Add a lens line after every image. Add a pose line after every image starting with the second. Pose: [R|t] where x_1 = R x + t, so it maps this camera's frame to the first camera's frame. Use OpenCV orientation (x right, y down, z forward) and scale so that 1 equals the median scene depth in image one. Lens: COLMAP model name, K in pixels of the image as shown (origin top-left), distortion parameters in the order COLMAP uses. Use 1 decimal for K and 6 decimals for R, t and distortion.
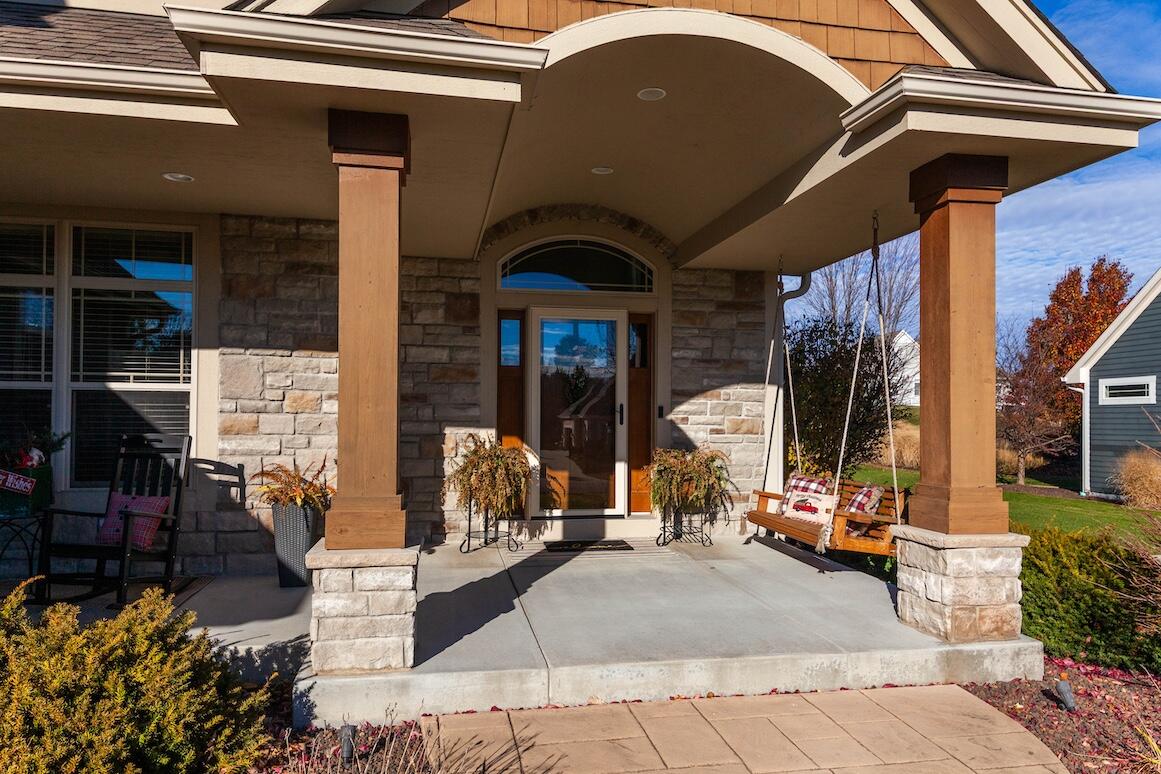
lens RADIAL K [[797.1, 0, 585.8], [0, 797.1, 420.7], [0, 0, 1]] dist [0.034719, -0.033294]
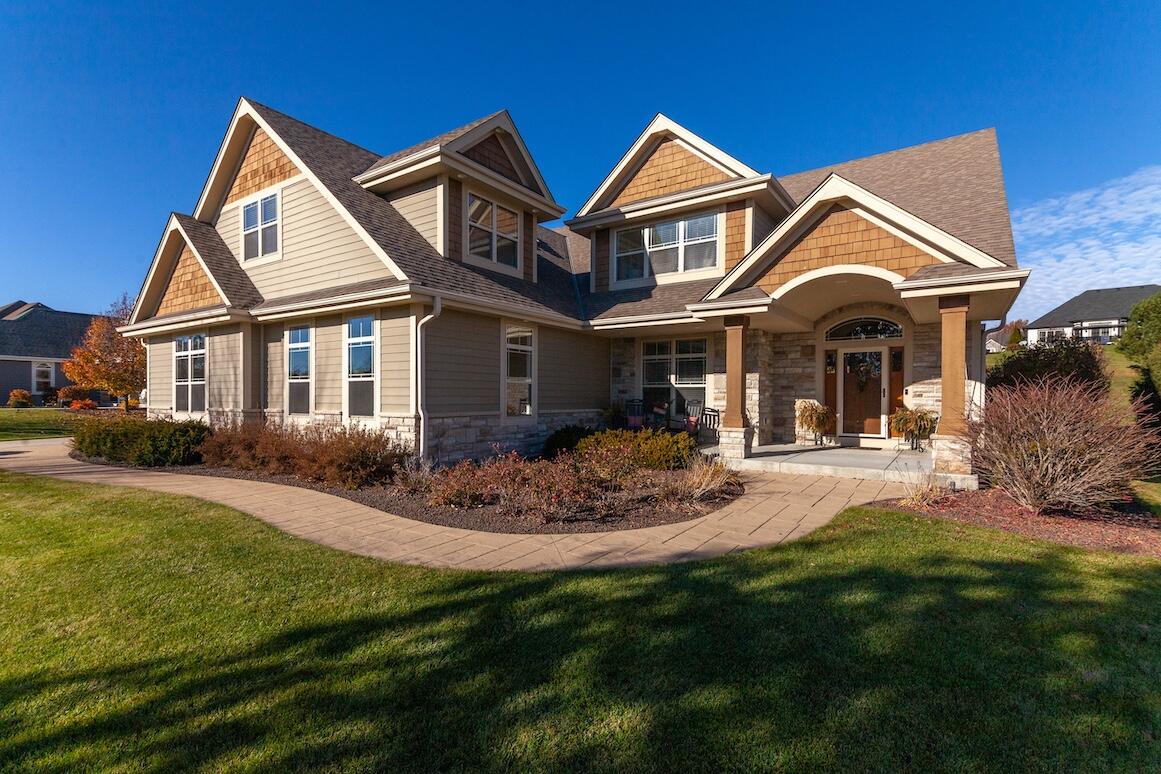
lens RADIAL K [[534.2, 0, 572.7], [0, 534.2, 397.4], [0, 0, 1]] dist [0.030093, -0.005384]
pose [[0.698095, -0.004952, -0.715988, 0.542713], [0.000402, 0.999979, -0.006524, 0.014998], [0.716005, 0.004266, 0.698082, -0.715854]]
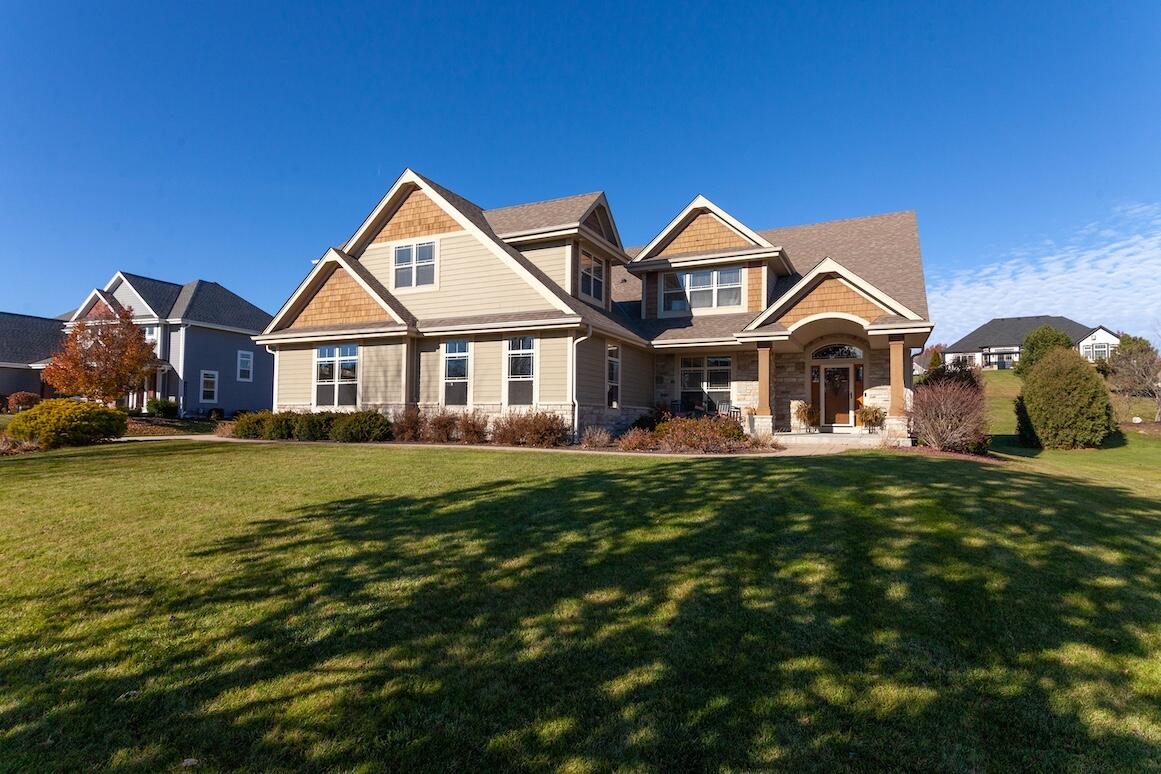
lens RADIAL K [[593.2, 0, 588.9], [0, 593.2, 393.9], [0, 0, 1]] dist [0.028288, 0.000241]
pose [[0.802168, -0.024879, -0.596580, 0.671659], [-0.003997, 0.998885, -0.047031, 0.109051], [0.597085, 0.040111, 0.801175, -1.682397]]
